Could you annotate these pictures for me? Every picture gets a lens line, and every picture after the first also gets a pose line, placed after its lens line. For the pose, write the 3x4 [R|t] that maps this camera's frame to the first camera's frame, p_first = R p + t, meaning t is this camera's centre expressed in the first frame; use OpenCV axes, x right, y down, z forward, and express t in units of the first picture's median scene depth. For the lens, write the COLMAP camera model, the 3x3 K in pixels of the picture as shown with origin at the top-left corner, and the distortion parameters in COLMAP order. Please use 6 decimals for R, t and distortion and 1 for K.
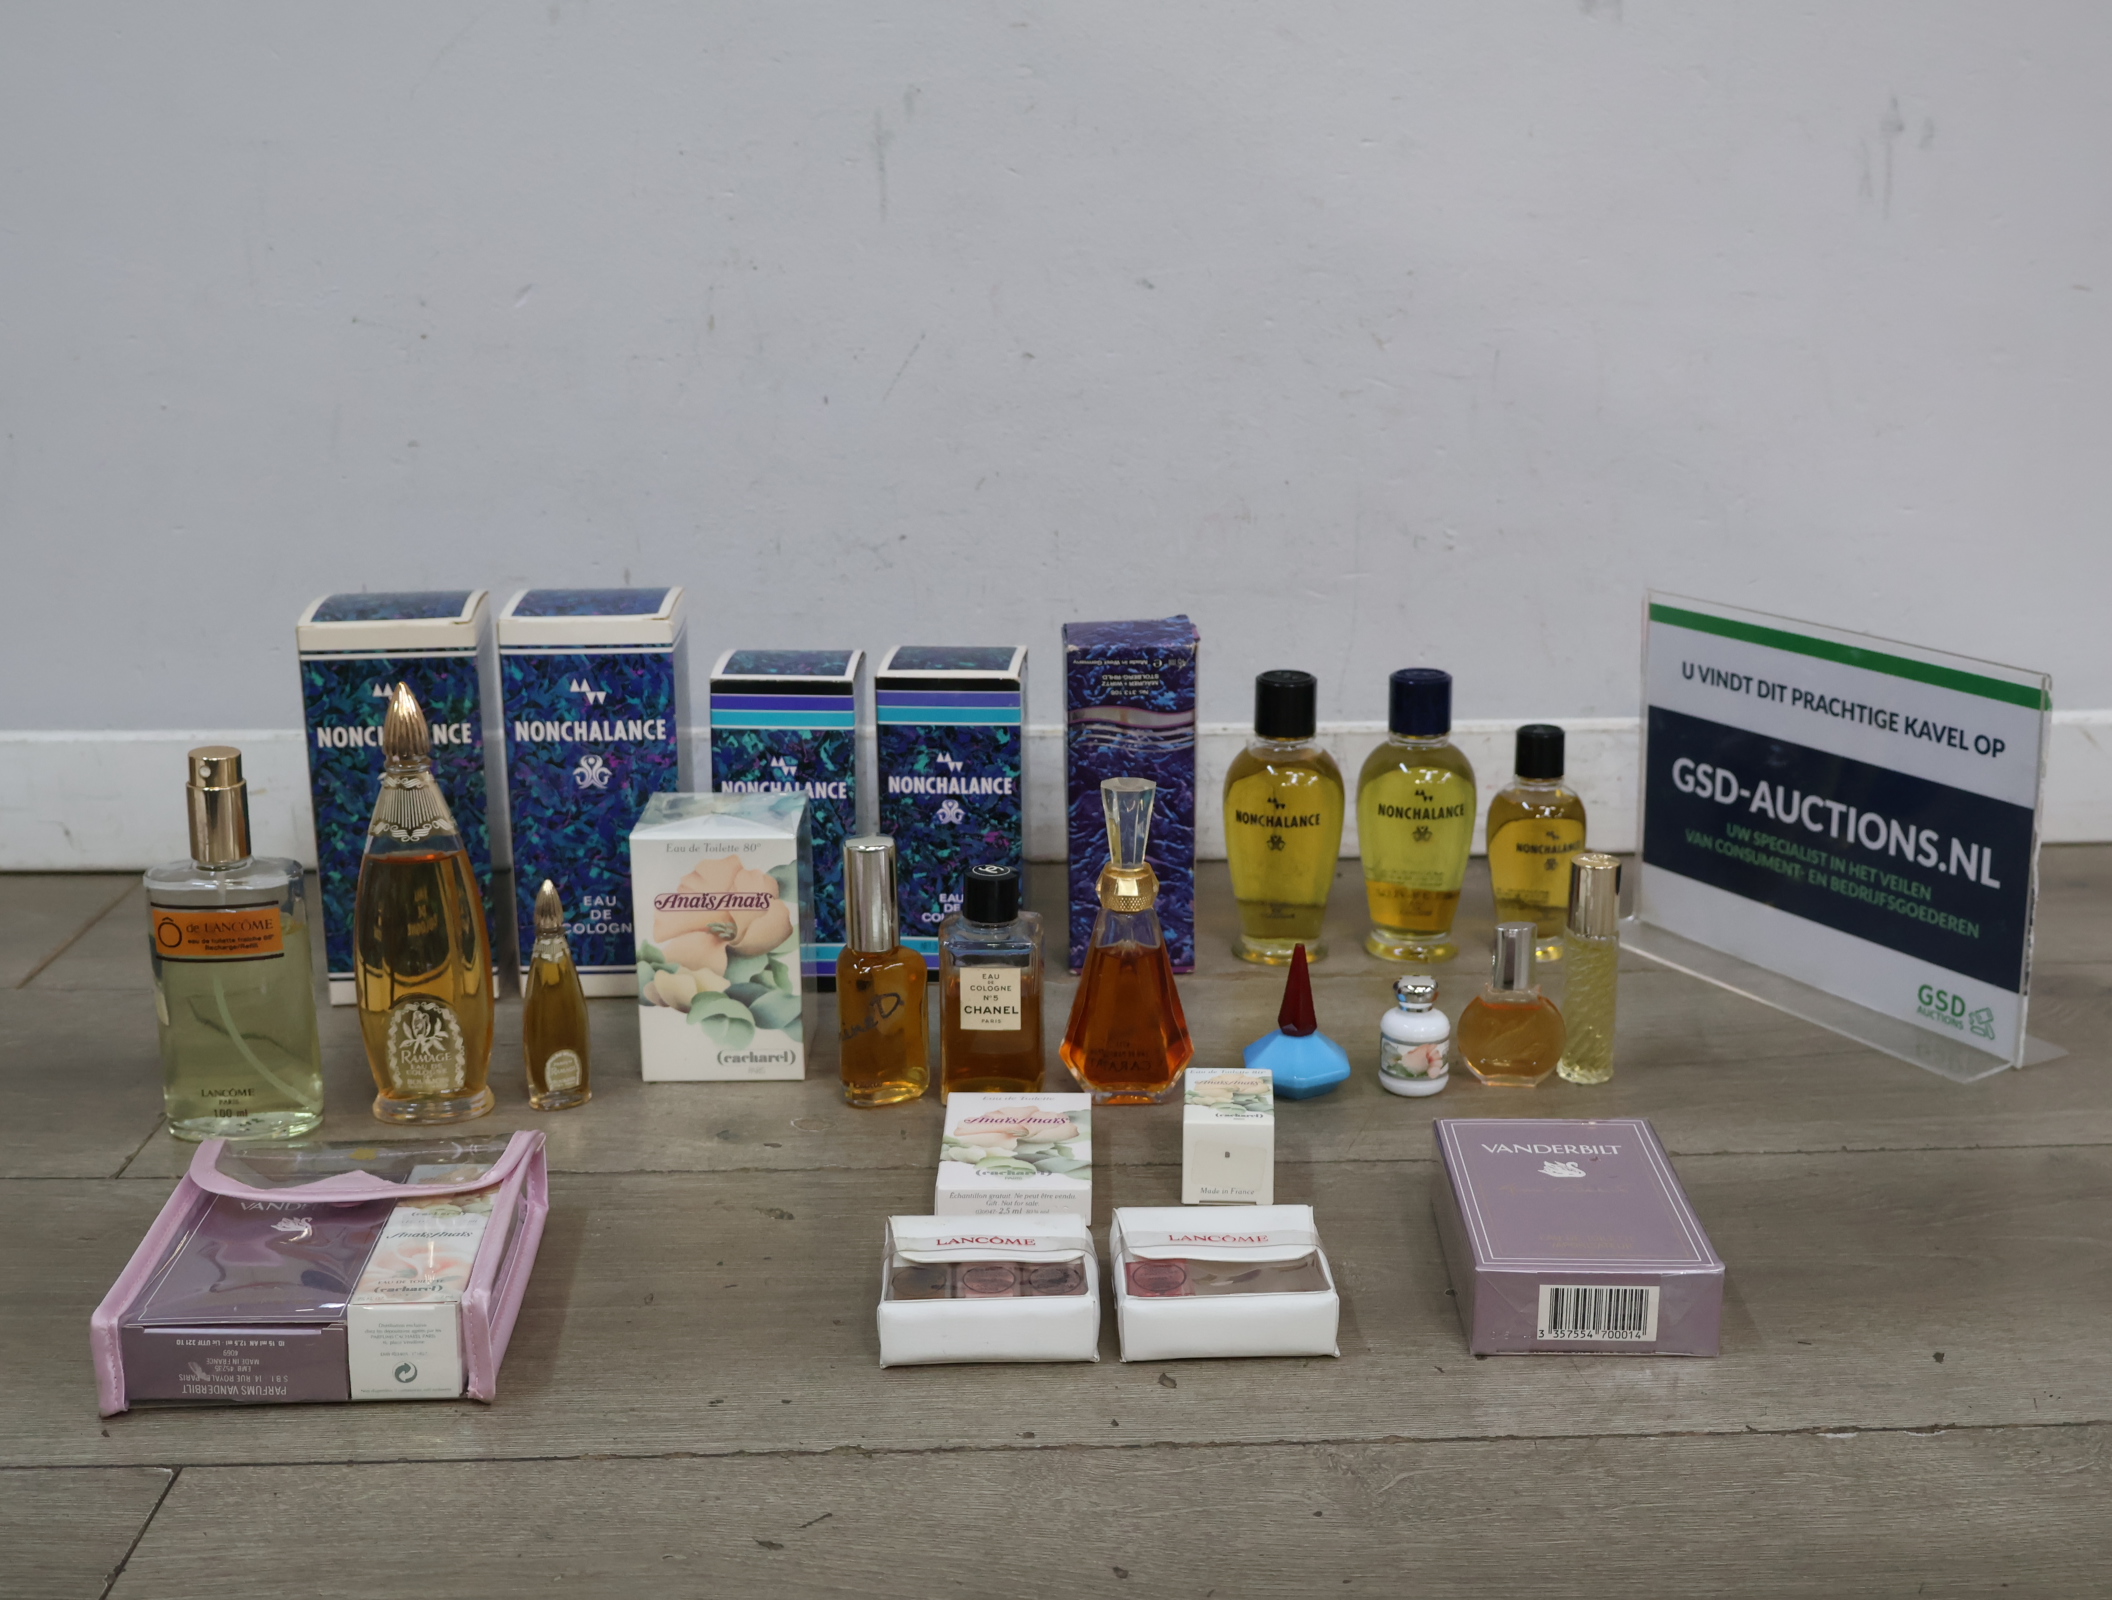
lens RADIAL K [[2523.4, 0, 1049.8], [0, 2523.4, 813.8], [0, 0, 1]] dist [0.026262, -0.030303]
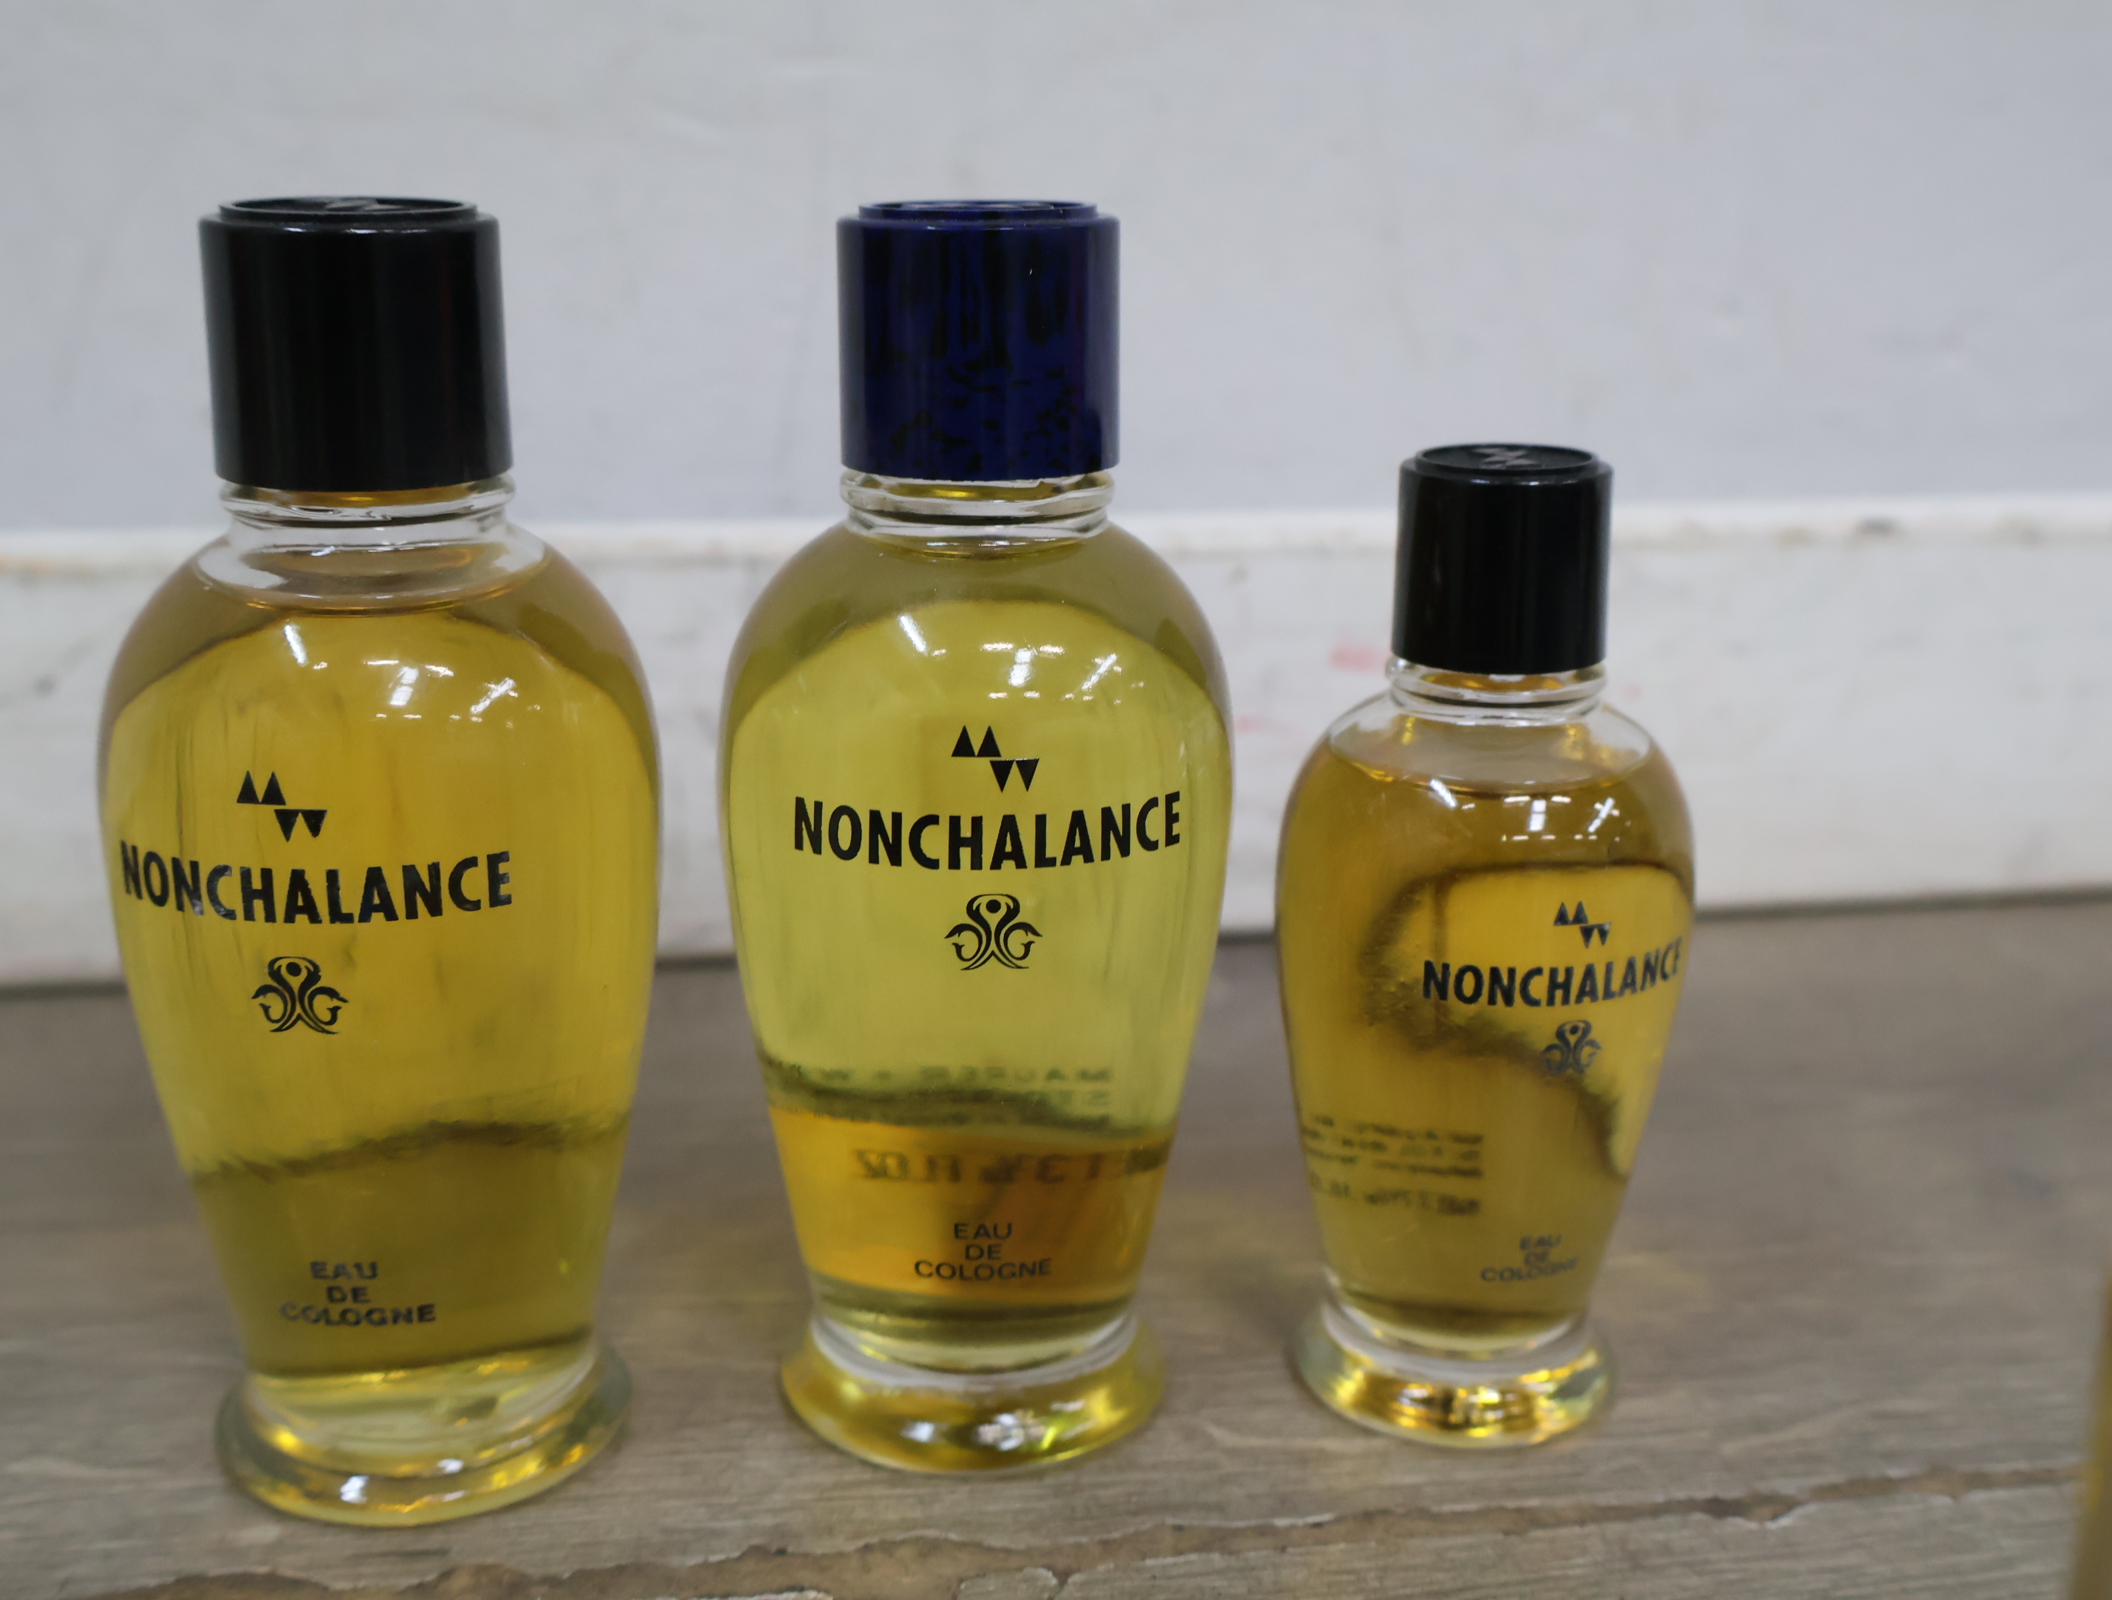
lens RADIAL K [[2432.2, 0, 1056.0], [0, 2432.2, 800.0], [0, 0, 1]] dist [-0.013003, -0.000715]
pose [[0.991999, -0.019540, 0.124728, 0.132514], [0.018151, 0.999760, 0.012259, -0.006203], [-0.124938, -0.009897, 0.992115, 0.826482]]
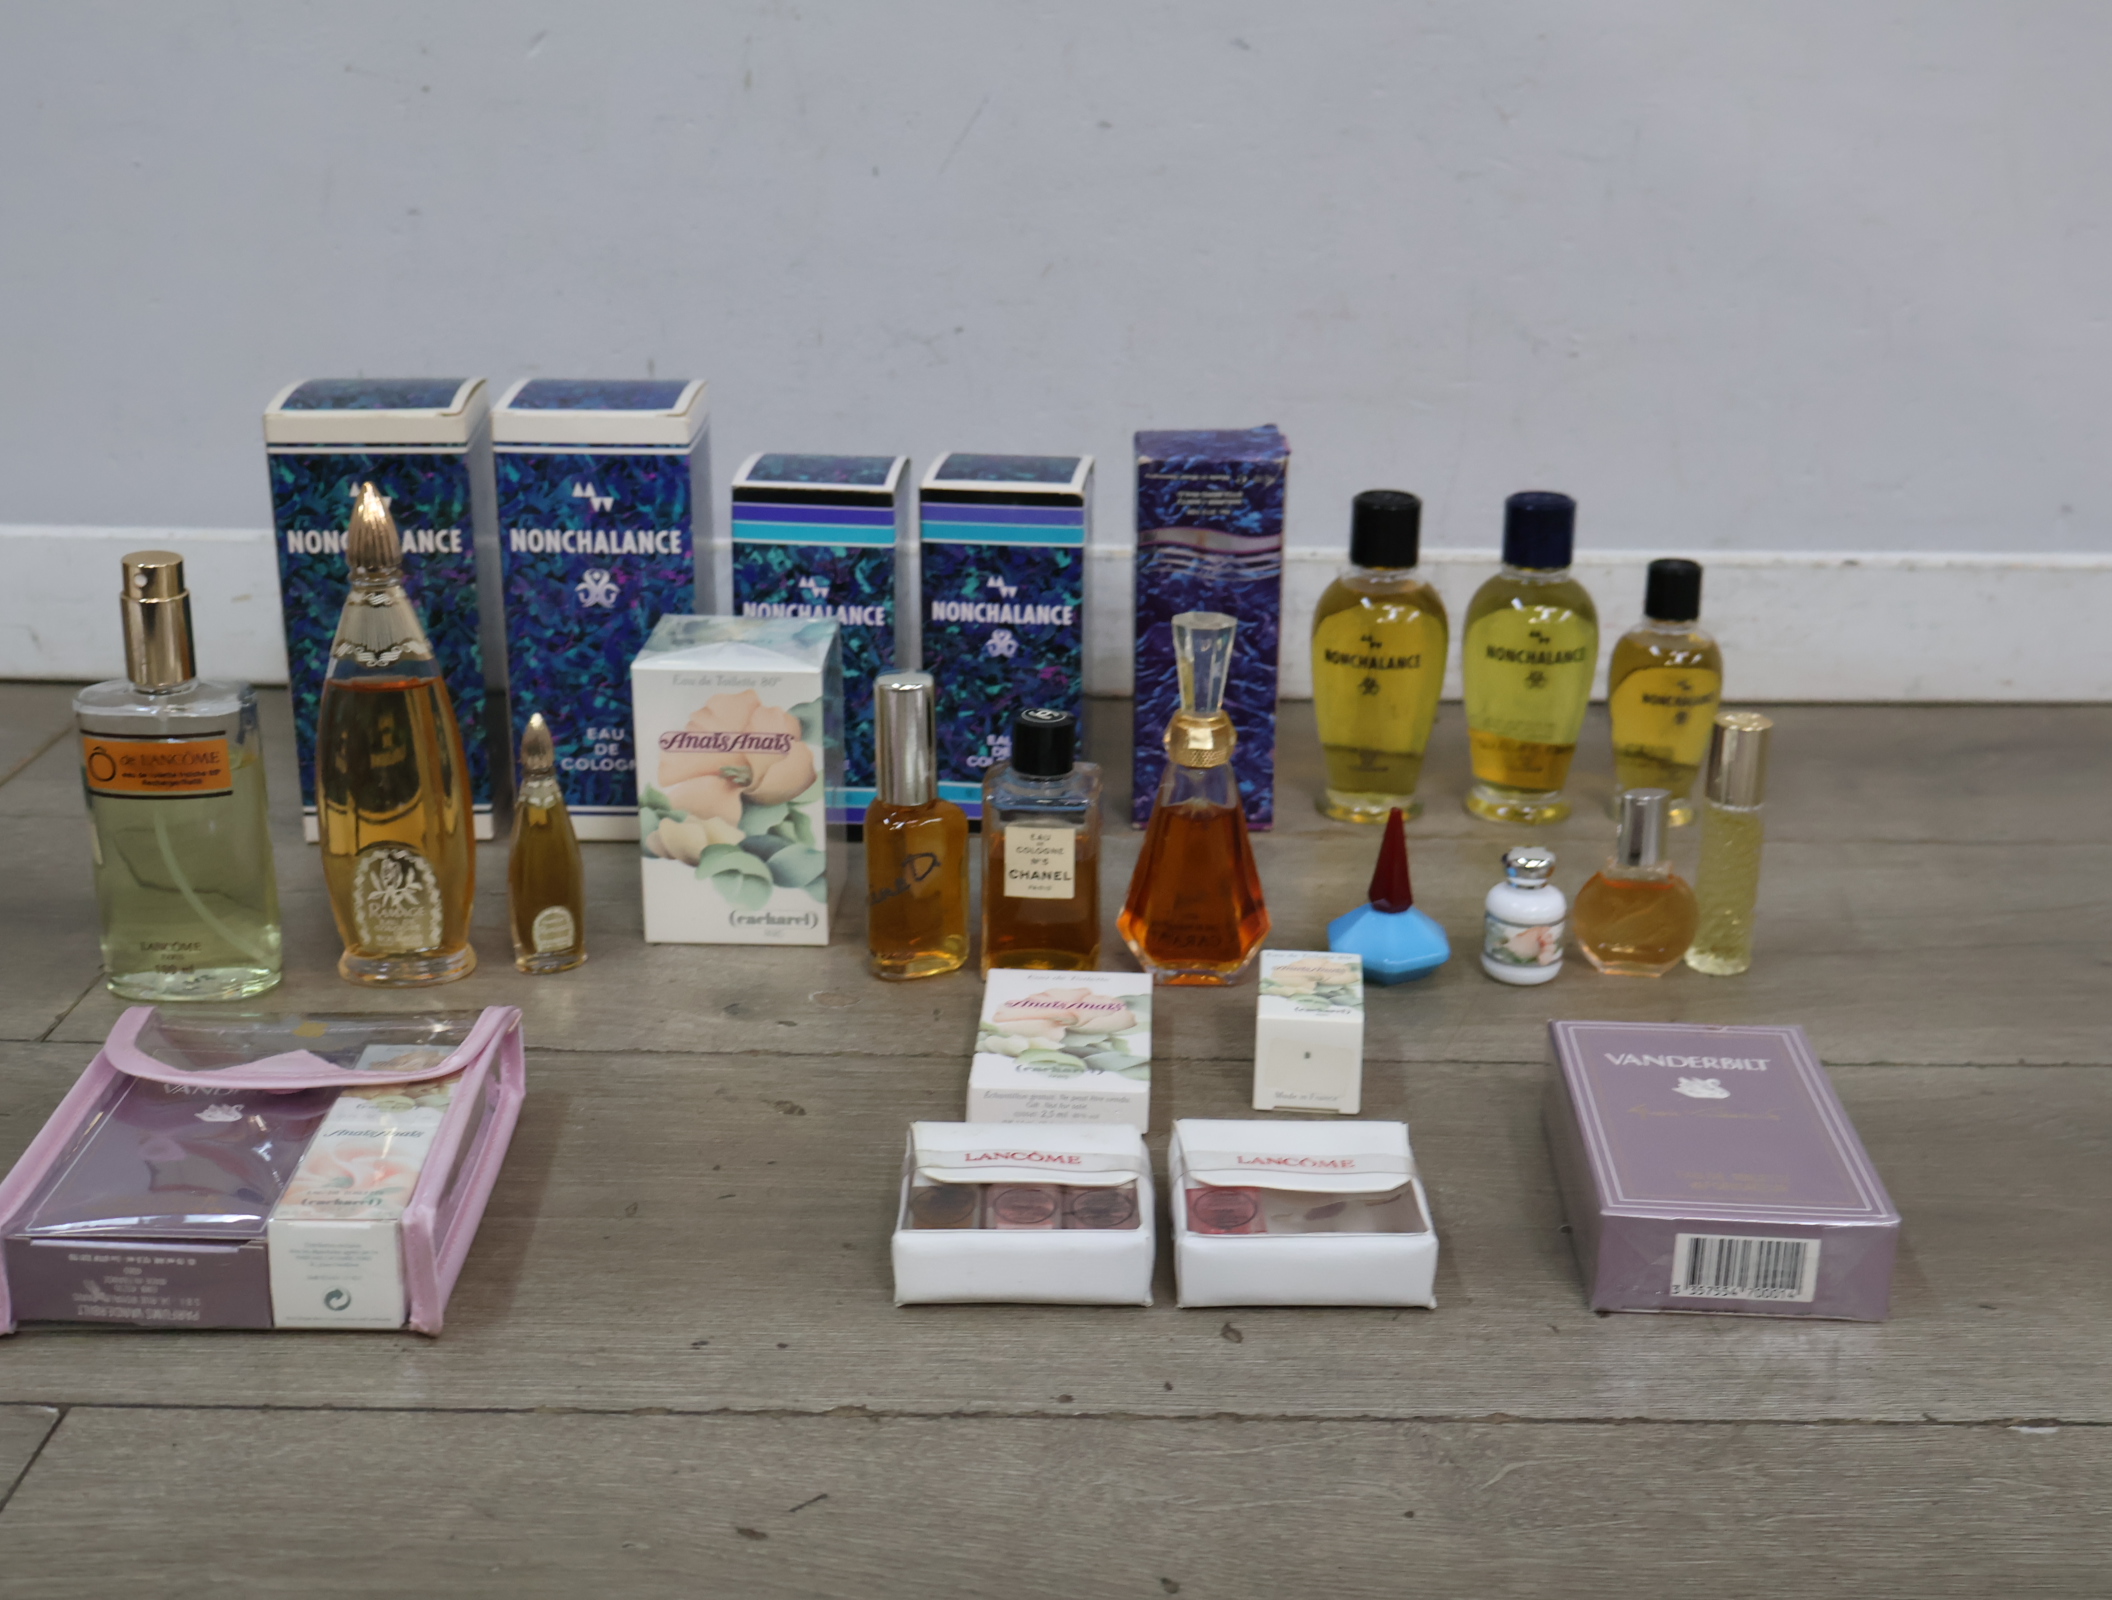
lens RADIAL K [[2500.8, 0, 1058.4], [0, 2500.8, 801.3], [0, 0, 1]] dist [0.020888, -0.041495]
pose [[0.999381, 0.025919, -0.023796, 0.002762], [-0.024147, 0.997115, 0.071957, -0.009199], [0.025592, -0.071338, 0.997124, 0.125960]]
